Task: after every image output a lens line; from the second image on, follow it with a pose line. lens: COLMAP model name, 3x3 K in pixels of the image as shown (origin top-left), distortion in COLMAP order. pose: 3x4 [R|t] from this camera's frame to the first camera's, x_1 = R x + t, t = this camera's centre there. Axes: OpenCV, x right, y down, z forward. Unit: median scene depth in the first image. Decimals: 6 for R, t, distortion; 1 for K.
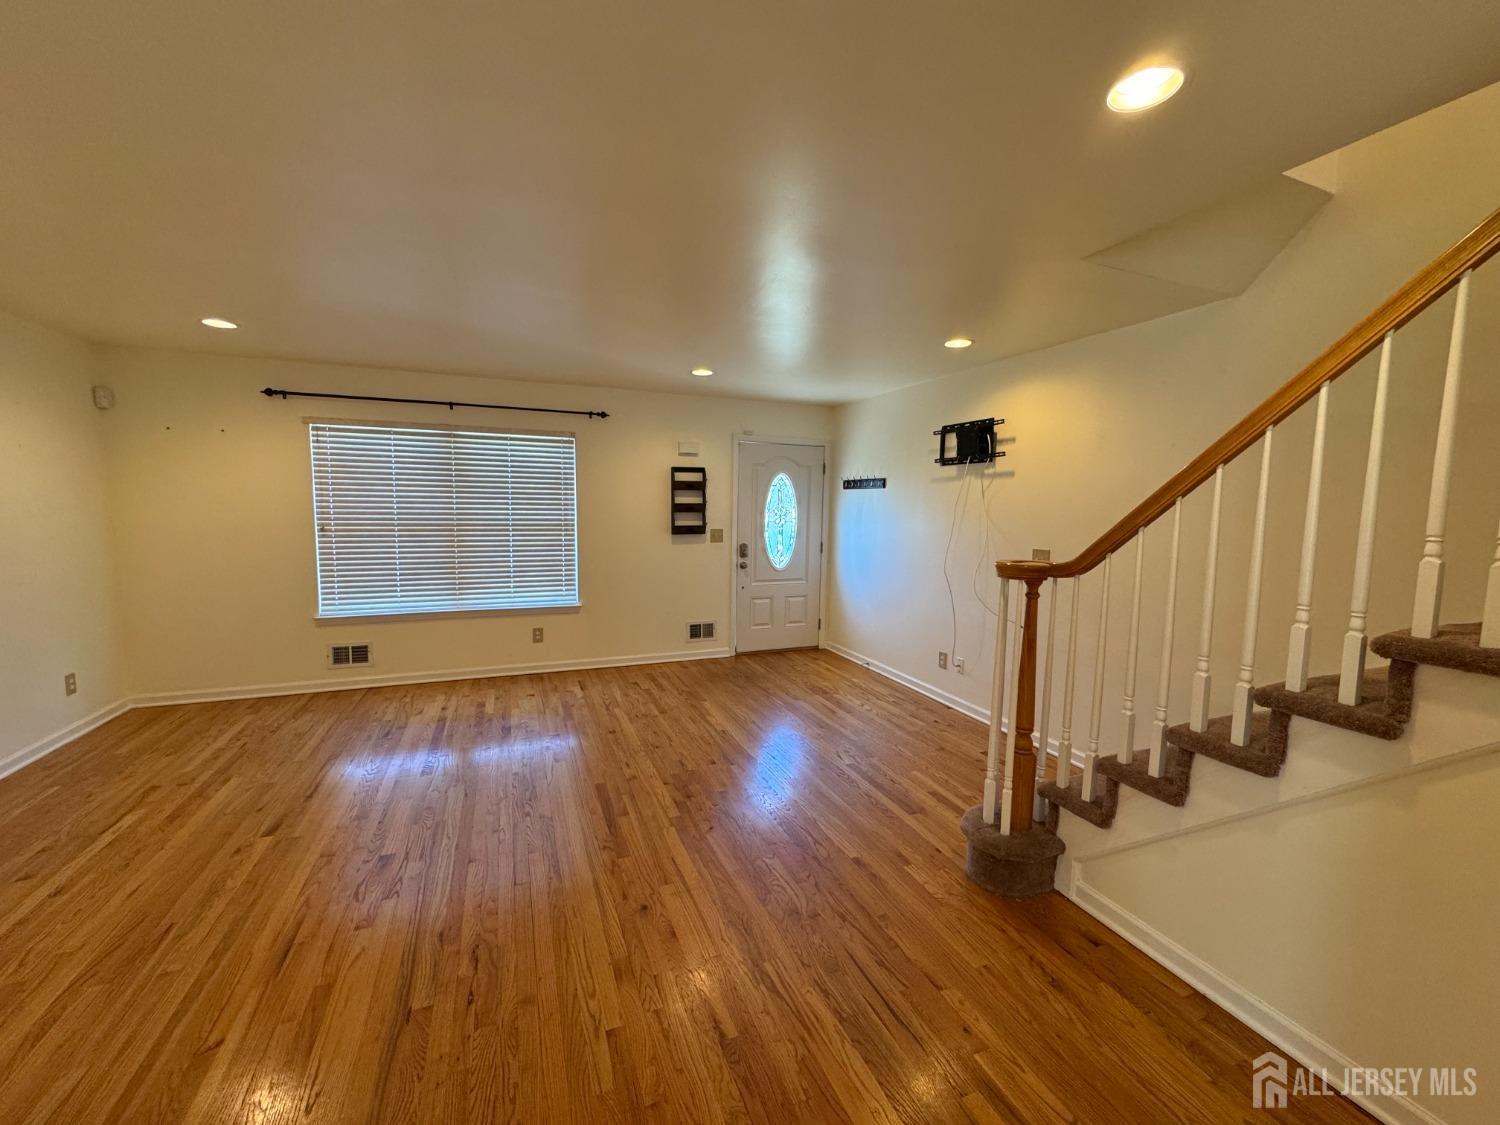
lens RADIAL K [[602.8, 0, 750.0], [0, 602.8, 562.5], [0, 0, 1]] dist [-0.000673, 0.000087]
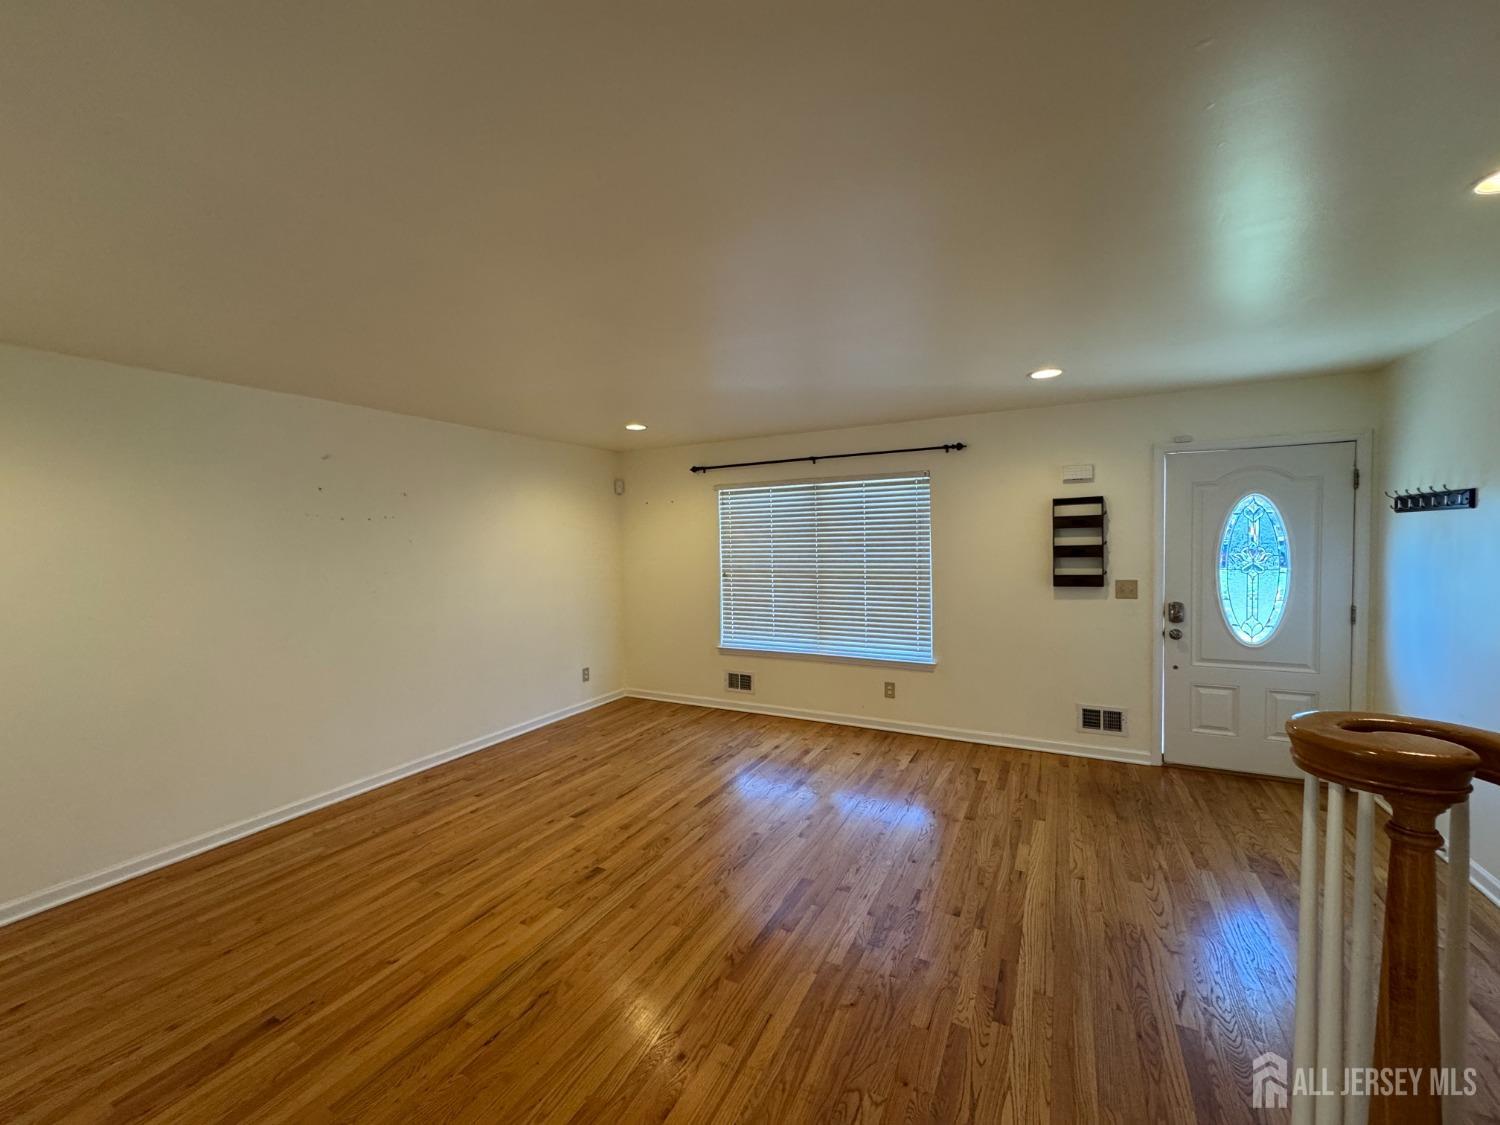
lens RADIAL K [[601.2, 0, 750.0], [0, 601.2, 562.5], [0, 0, 1]] dist [-0.002965, -0.000233]
pose [[0.642705, 0.000458, -0.766114, 0.241355], [-0.046429, 0.998185, -0.038353, -0.033739], [0.764706, 0.060220, 0.641559, 0.241402]]
